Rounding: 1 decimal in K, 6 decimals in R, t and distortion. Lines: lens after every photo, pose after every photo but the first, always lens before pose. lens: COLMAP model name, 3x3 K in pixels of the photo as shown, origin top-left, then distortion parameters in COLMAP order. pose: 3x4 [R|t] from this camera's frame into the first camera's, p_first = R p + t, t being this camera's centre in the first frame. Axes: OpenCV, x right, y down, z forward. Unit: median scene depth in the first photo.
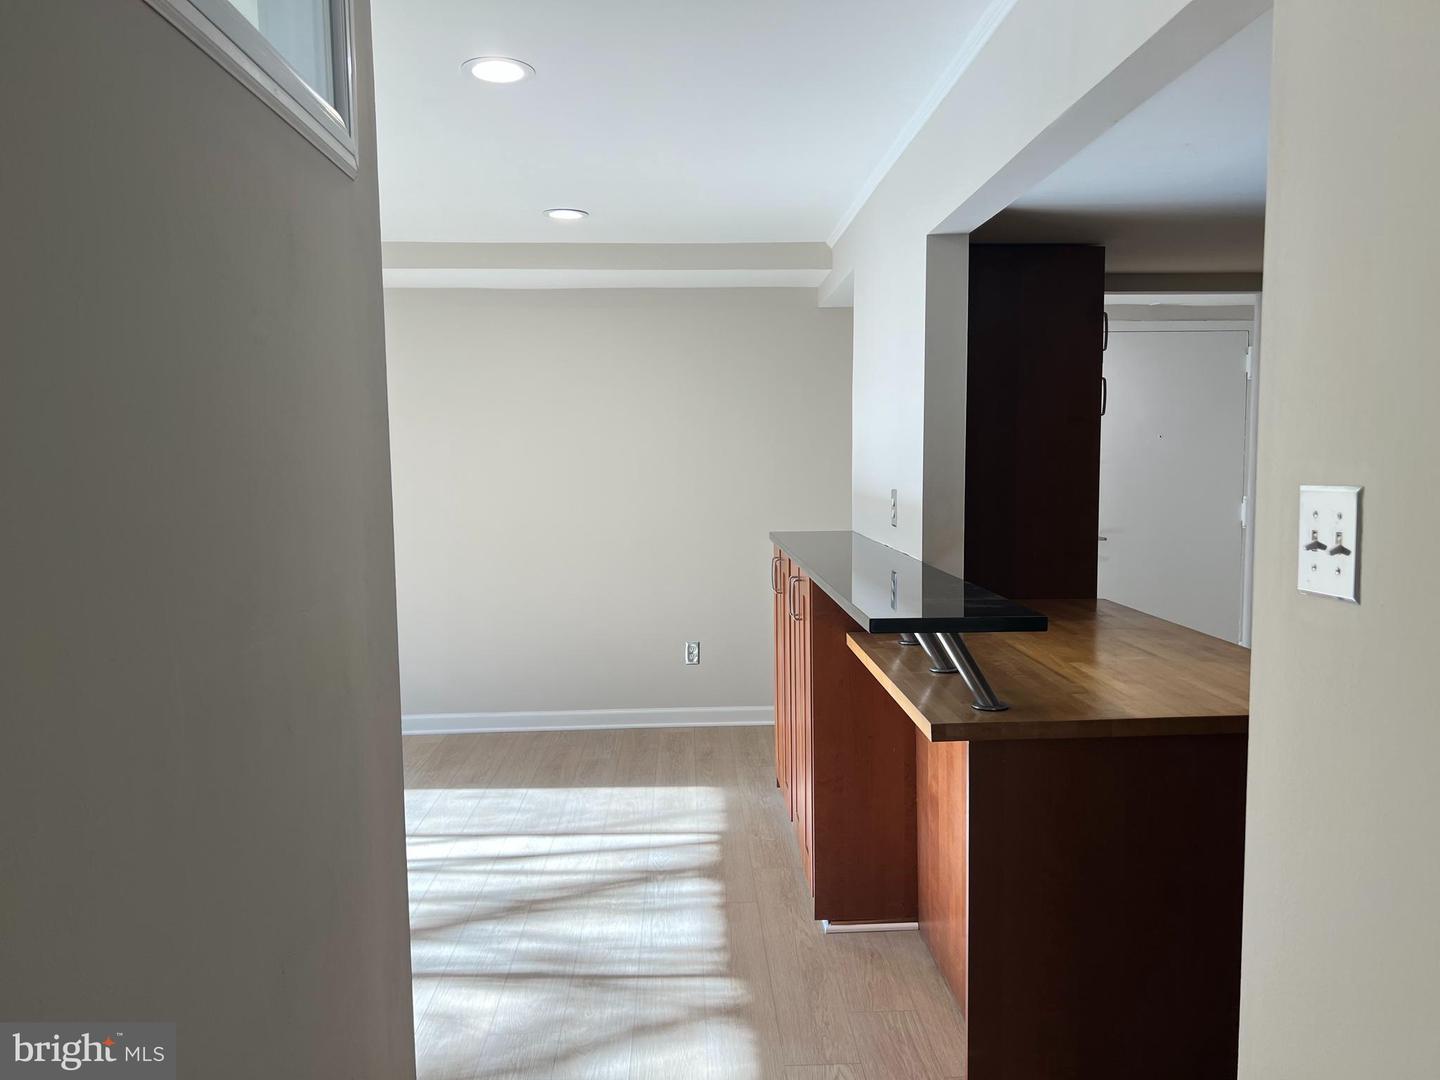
lens RADIAL K [[1078.7, 0, 720.0], [0, 1078.7, 540.0], [0, 0, 1]] dist [0.164416, -0.309725]
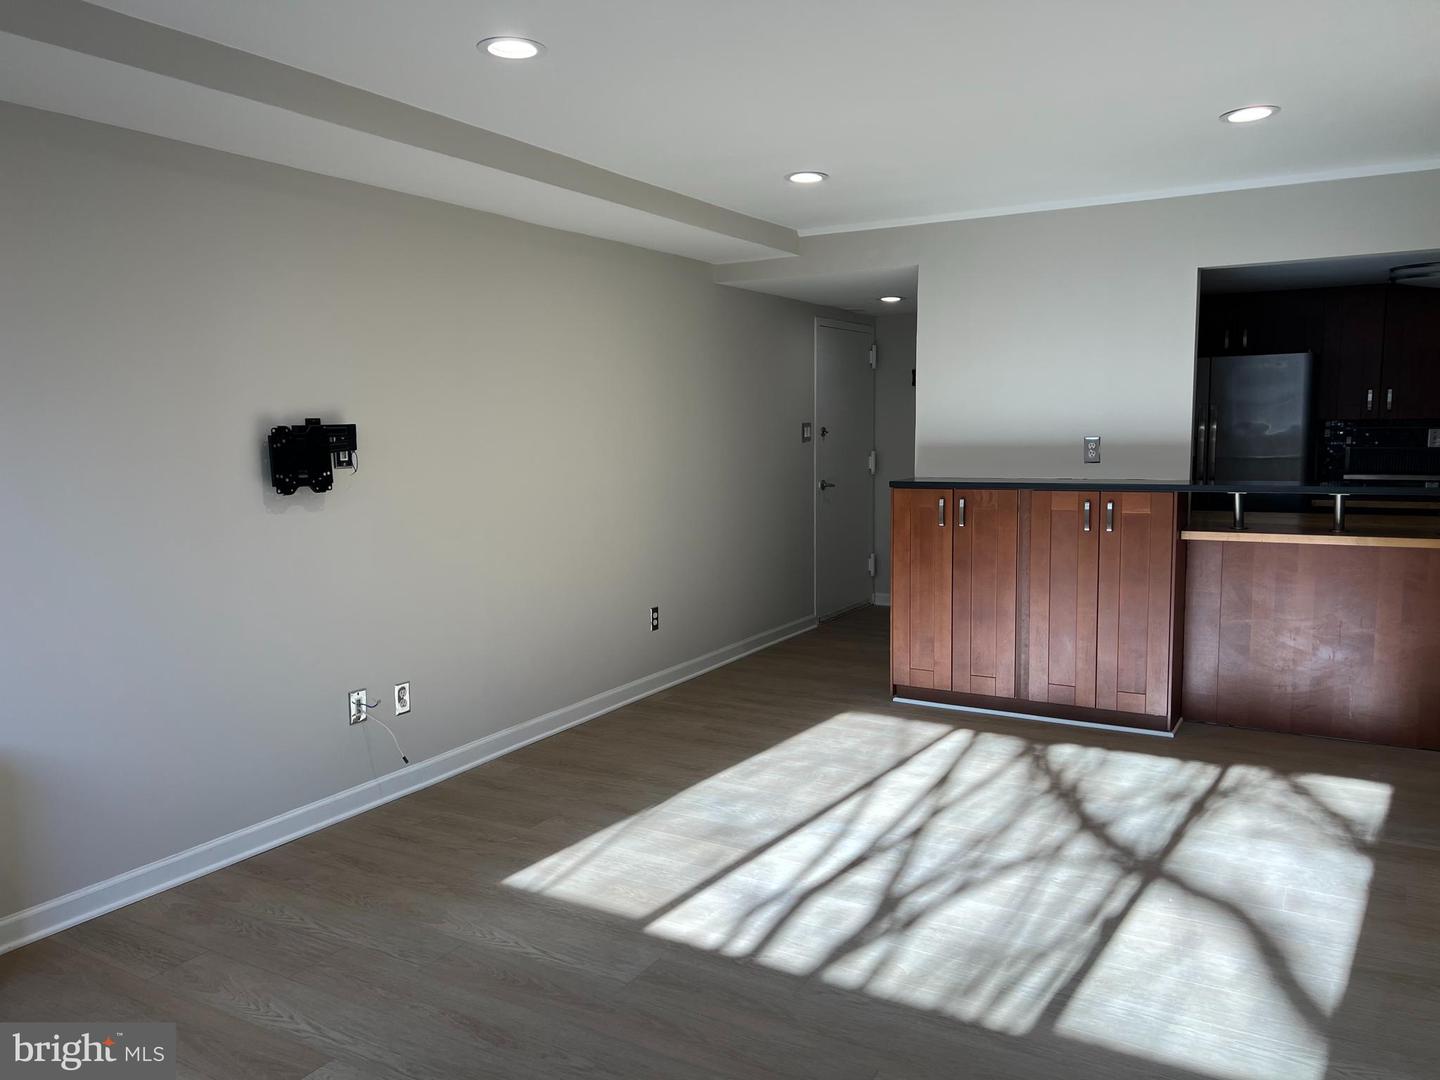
lens RADIAL K [[1079.0, 0, 730.6], [0, 1079.0, 541.5], [0, 0, 1]] dist [0.043723, -0.008027]
pose [[0.529487, -0.089783, 0.843554, -1.259558], [0.072985, 0.995518, 0.060145, -0.031754], [-0.845173, 0.029720, 0.533666, 0.626326]]
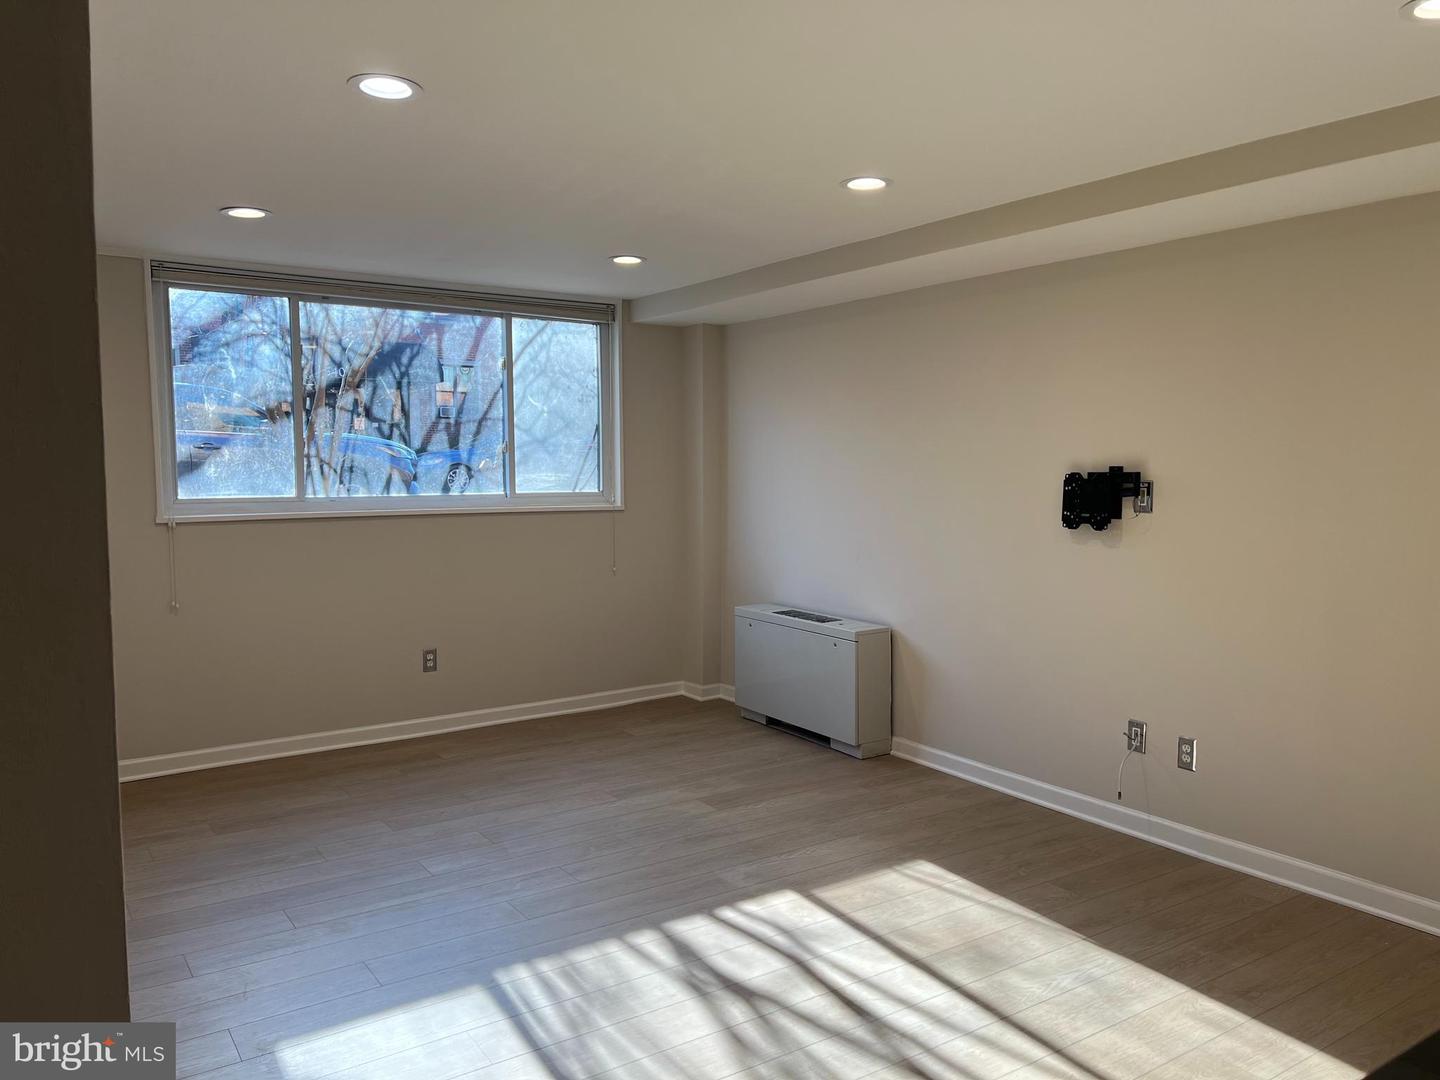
lens RADIAL K [[1079.0, 0, 730.6], [0, 1079.0, 541.5], [0, 0, 1]] dist [0.043723, -0.008027]
pose [[0.535372, 0.071328, -0.841599, 0.157868], [-0.071760, 0.996666, 0.038821, -0.049465], [0.841562, 0.039609, 0.538706, 0.531998]]
